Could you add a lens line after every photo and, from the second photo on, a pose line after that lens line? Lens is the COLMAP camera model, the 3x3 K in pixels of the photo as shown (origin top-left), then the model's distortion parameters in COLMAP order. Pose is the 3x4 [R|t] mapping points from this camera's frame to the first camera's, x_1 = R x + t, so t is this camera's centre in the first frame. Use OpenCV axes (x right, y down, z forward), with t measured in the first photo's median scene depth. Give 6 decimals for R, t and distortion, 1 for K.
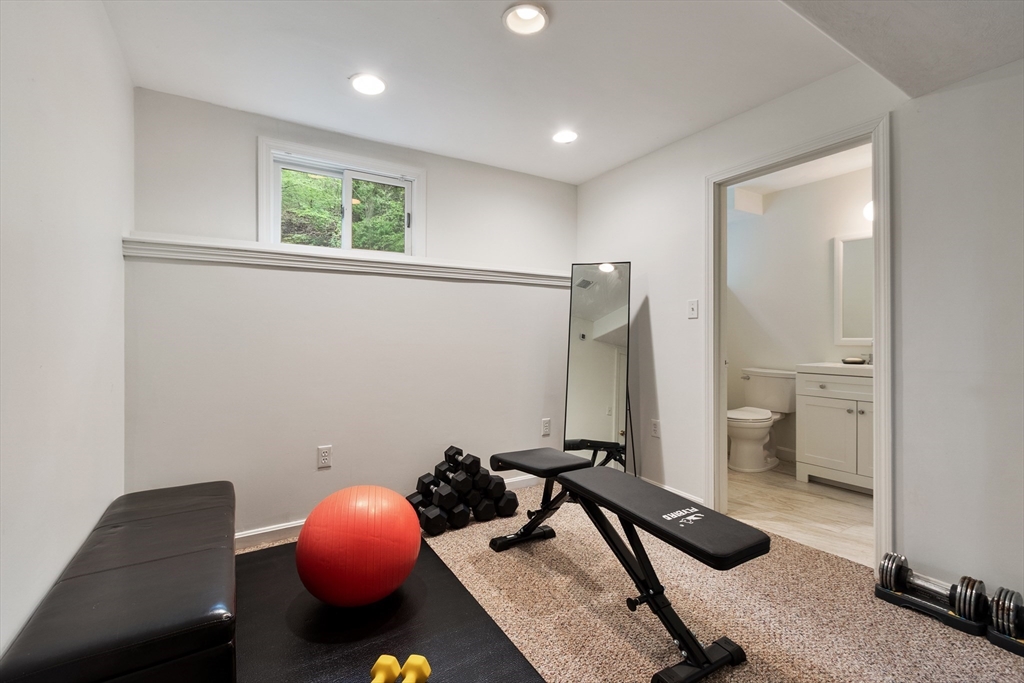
lens RADIAL K [[451.8, 0, 494.5], [0, 451.8, 336.0], [0, 0, 1]] dist [-0.001434, 0.000713]
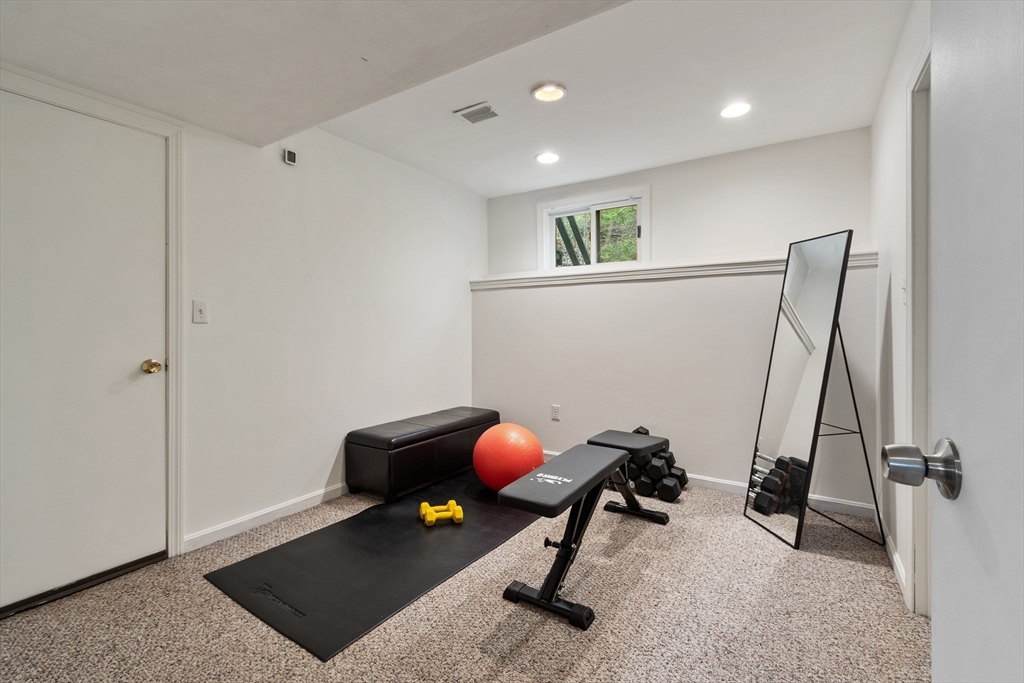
lens RADIAL K [[451.8, 0, 507.2], [0, 451.8, 334.8], [0, 0, 1]] dist [-0.001434, 0.000713]
pose [[0.435860, 0.012003, -0.899935, 1.492579], [-0.002969, 0.999925, 0.011899, -0.002791], [0.900010, -0.002514, 0.435863, 0.375665]]
